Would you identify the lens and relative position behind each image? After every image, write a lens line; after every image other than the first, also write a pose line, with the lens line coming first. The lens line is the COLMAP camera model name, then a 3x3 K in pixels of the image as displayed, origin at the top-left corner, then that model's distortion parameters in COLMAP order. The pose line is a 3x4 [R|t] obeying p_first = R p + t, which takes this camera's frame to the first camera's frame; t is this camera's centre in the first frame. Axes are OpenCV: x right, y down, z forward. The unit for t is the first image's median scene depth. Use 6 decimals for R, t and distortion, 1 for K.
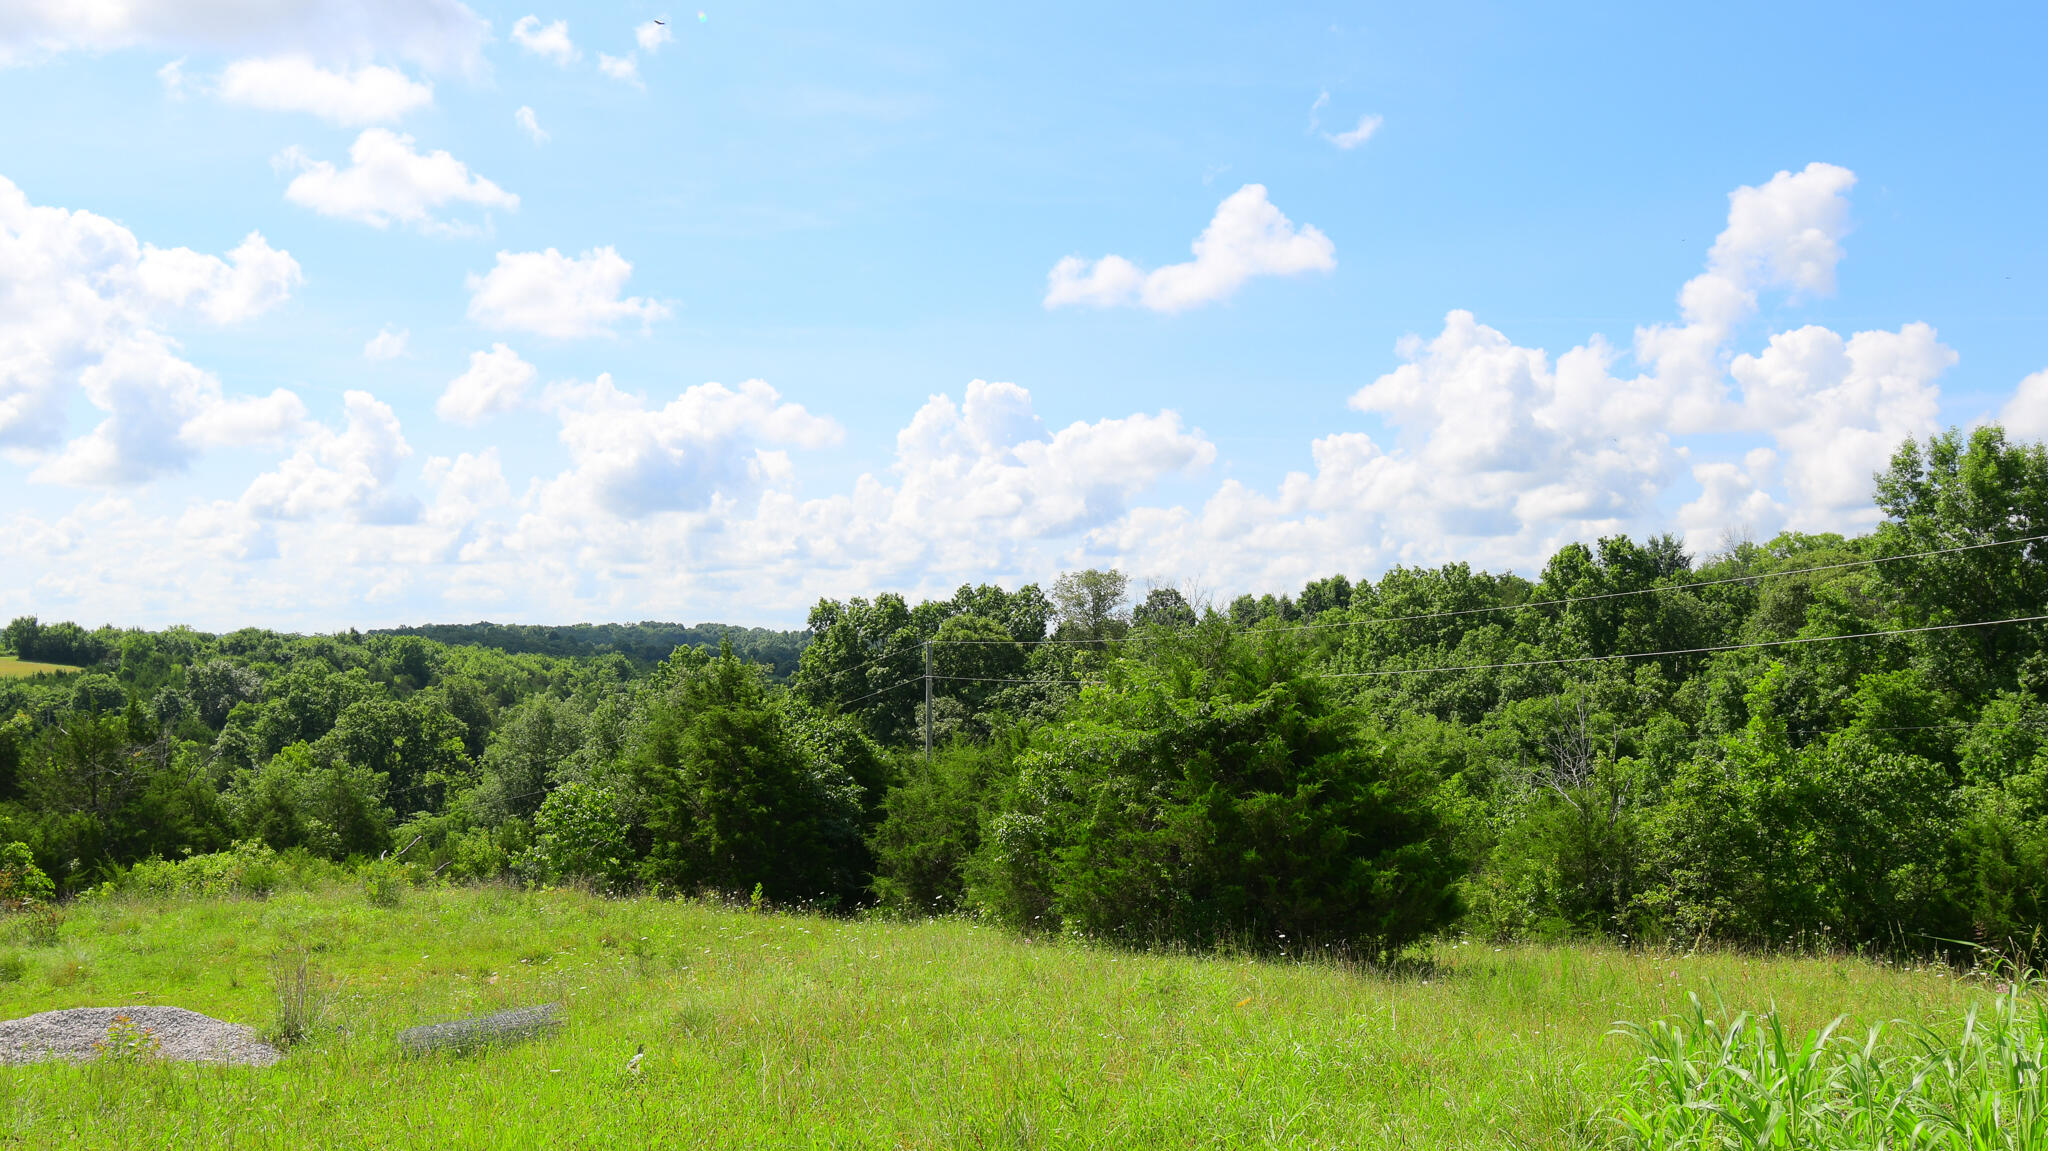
lens RADIAL K [[1694.5, 0, 1035.2], [0, 1694.5, 575.5], [0, 0, 1]] dist [-0.008071, -0.023710]
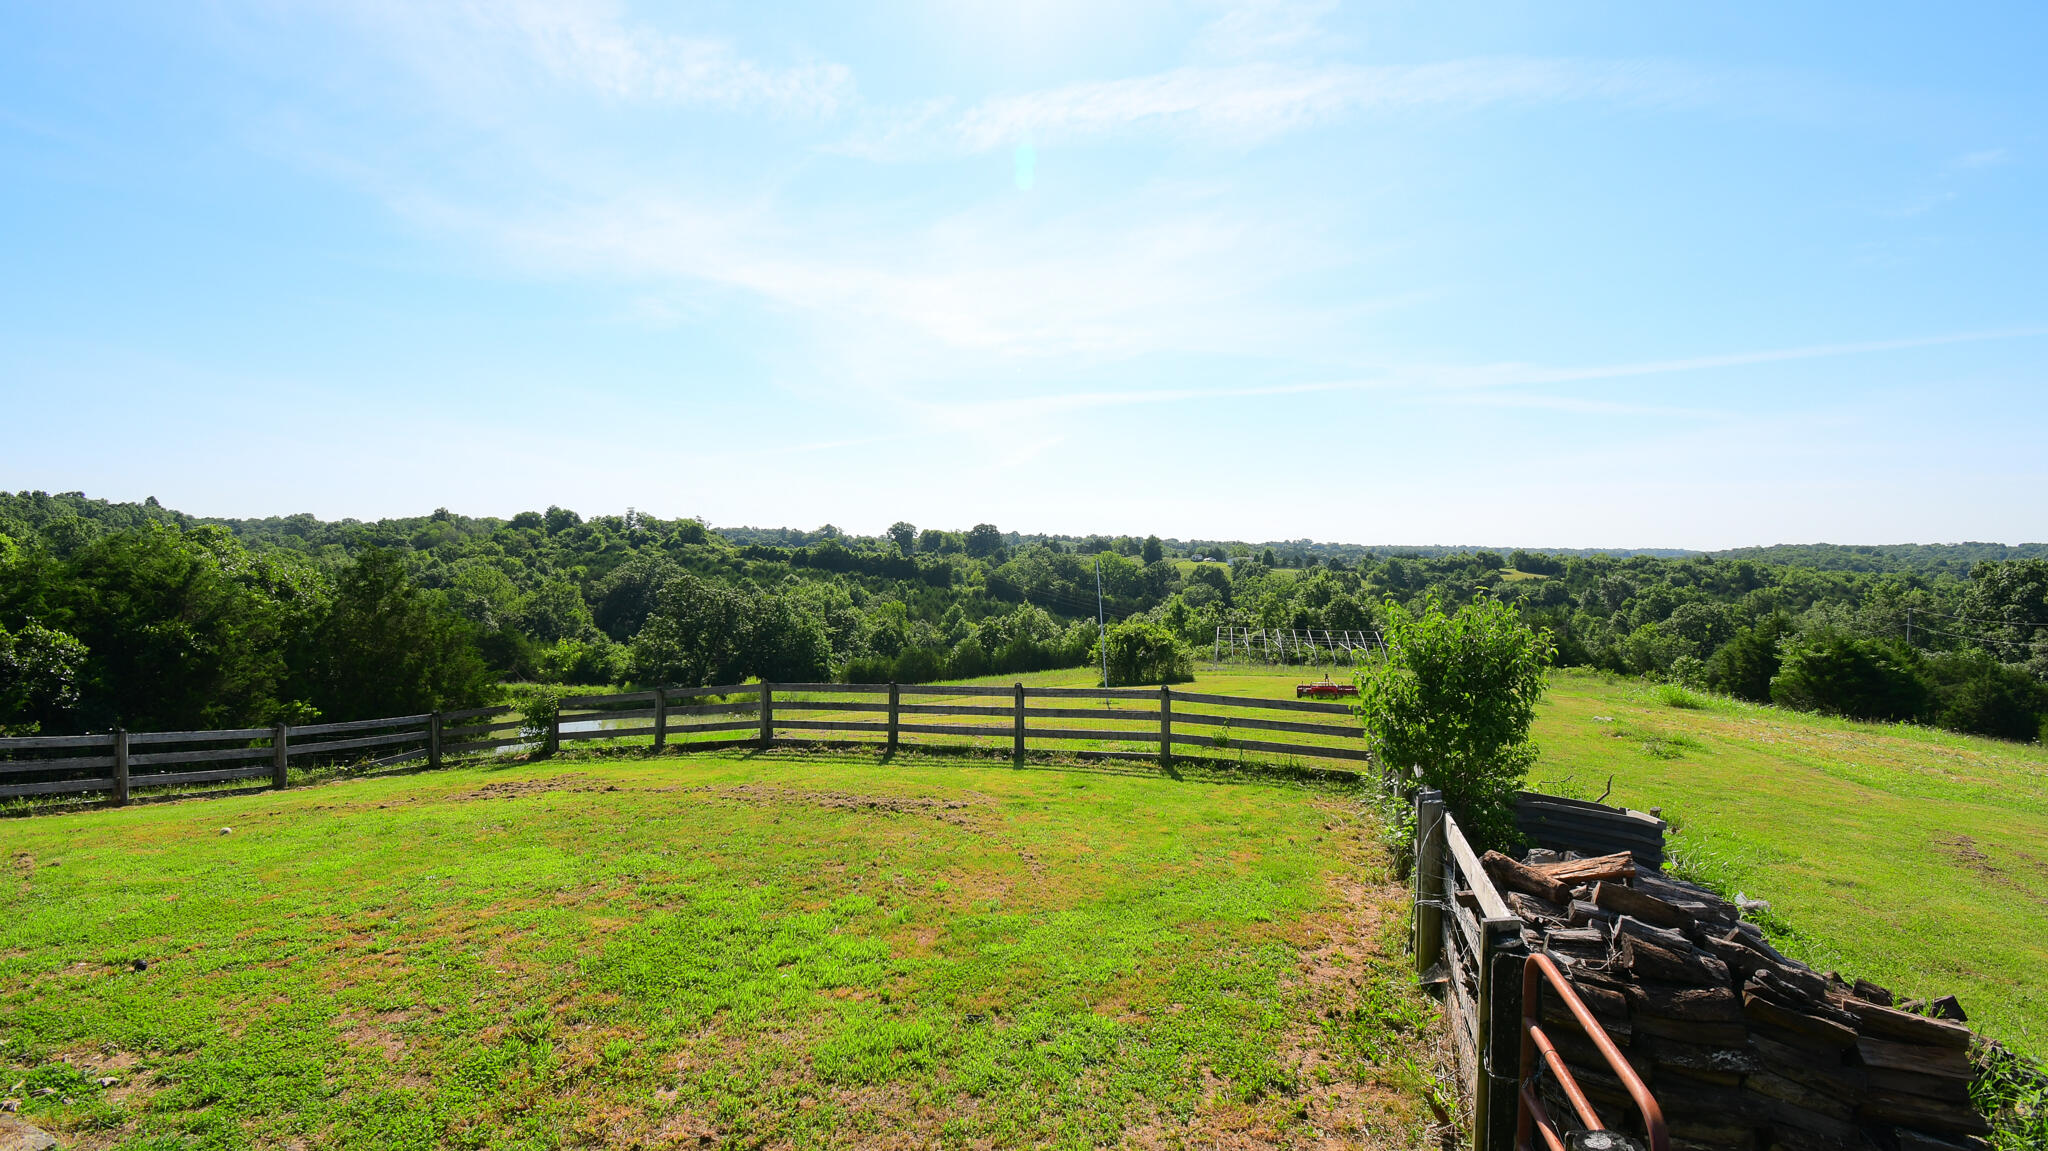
lens RADIAL K [[901.1, 0, 1012.2], [0, 901.1, 562.6], [0, 0, 1]] dist [0.014897, -0.022816]
pose [[0.495203, 0.013488, -0.868673, 0.057357], [0.030089, 0.999013, 0.032665, -0.014555], [0.868256, -0.042314, 0.494308, -0.092632]]
